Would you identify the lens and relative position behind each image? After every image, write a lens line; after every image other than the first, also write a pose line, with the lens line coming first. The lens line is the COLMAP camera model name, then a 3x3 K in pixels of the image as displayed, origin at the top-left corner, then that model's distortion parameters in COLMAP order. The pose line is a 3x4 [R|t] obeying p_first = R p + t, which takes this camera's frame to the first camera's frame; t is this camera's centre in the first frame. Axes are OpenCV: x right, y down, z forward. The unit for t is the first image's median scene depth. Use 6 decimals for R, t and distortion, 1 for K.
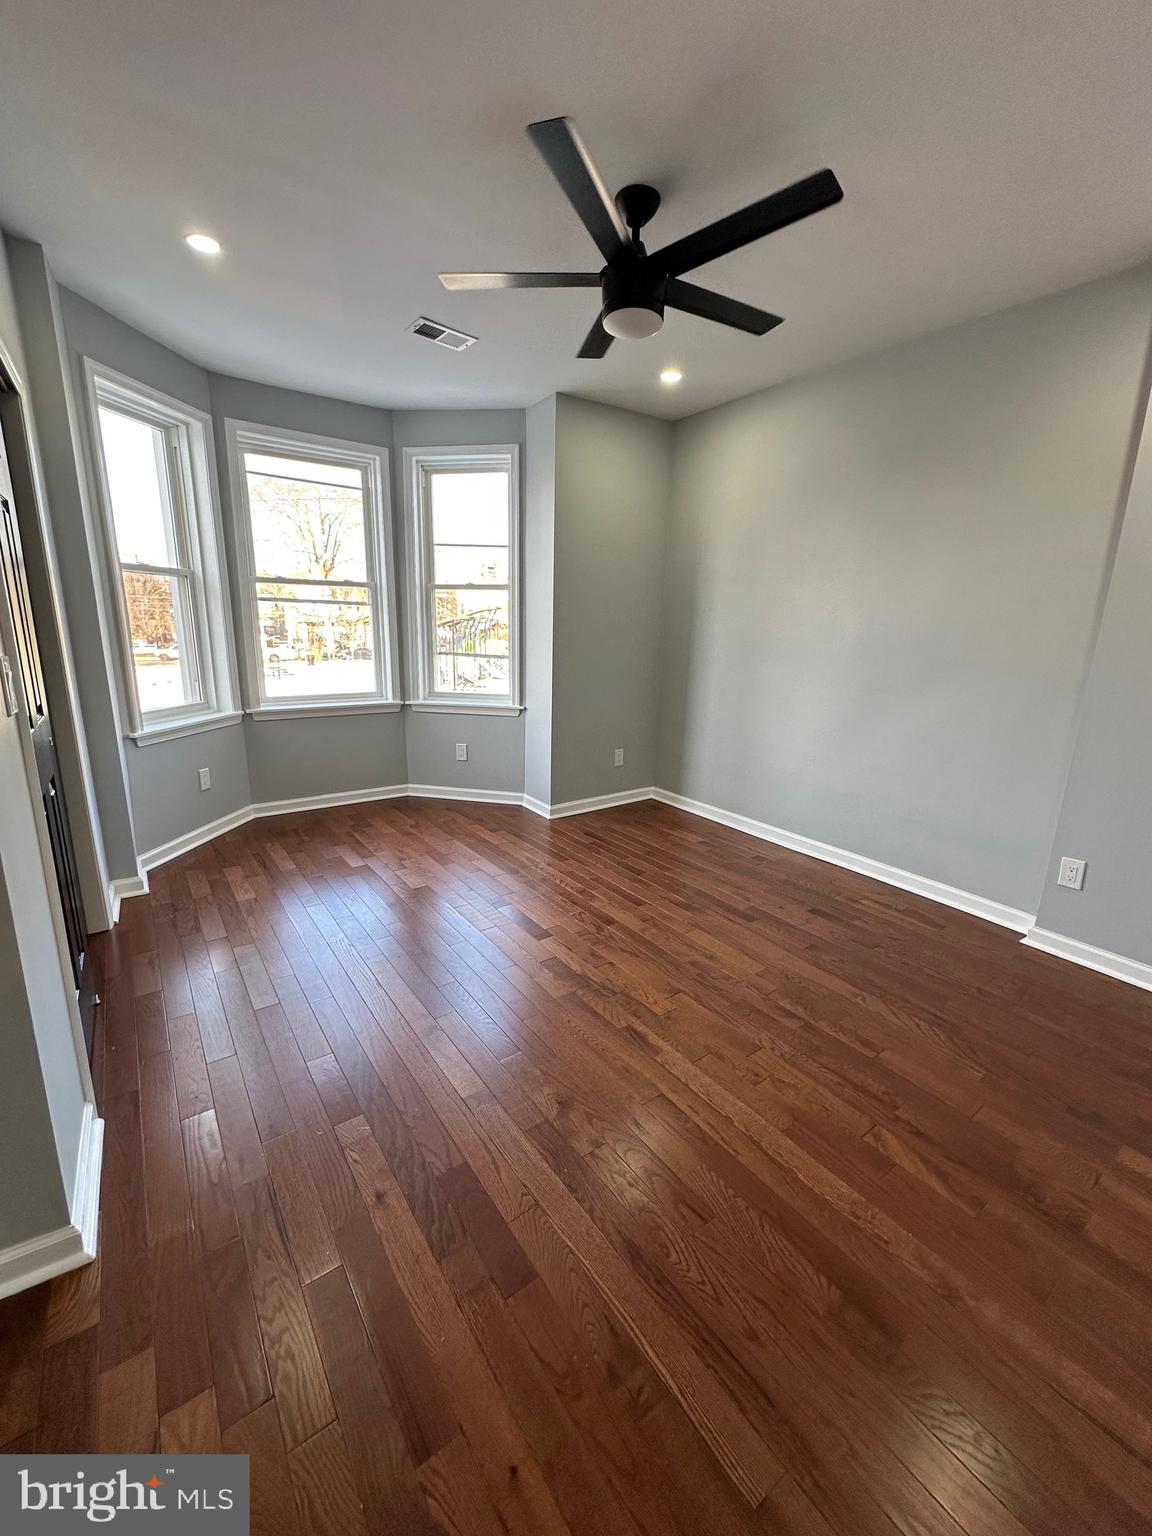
lens RADIAL K [[611.6, 0, 581.2], [0, 611.6, 762.3], [0, 0, 1]] dist [-0.004195, 0.000816]
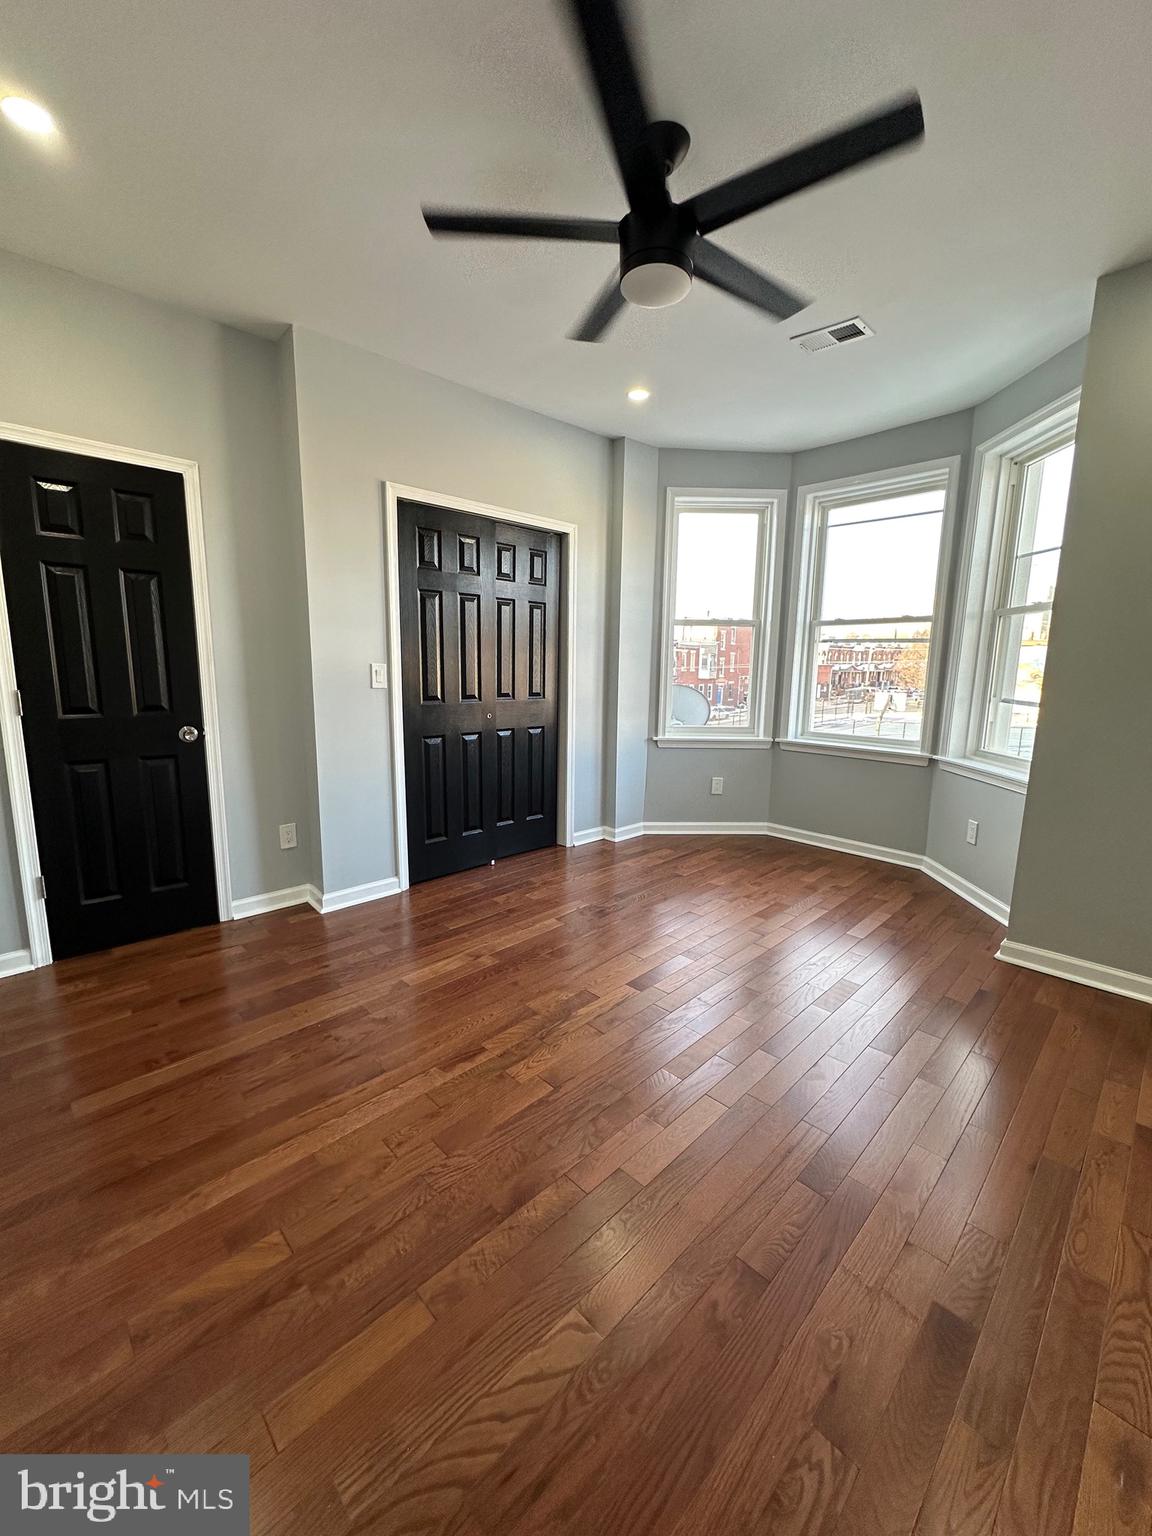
lens RADIAL K [[611.6, 0, 574.0], [0, 611.6, 763.8], [0, 0, 1]] dist [-0.004195, 0.000816]
pose [[0.139772, 0.137141, -0.980641, 0.643559], [-0.231872, 0.967359, 0.102235, -0.087272], [0.962652, 0.213094, 0.167009, 0.579607]]
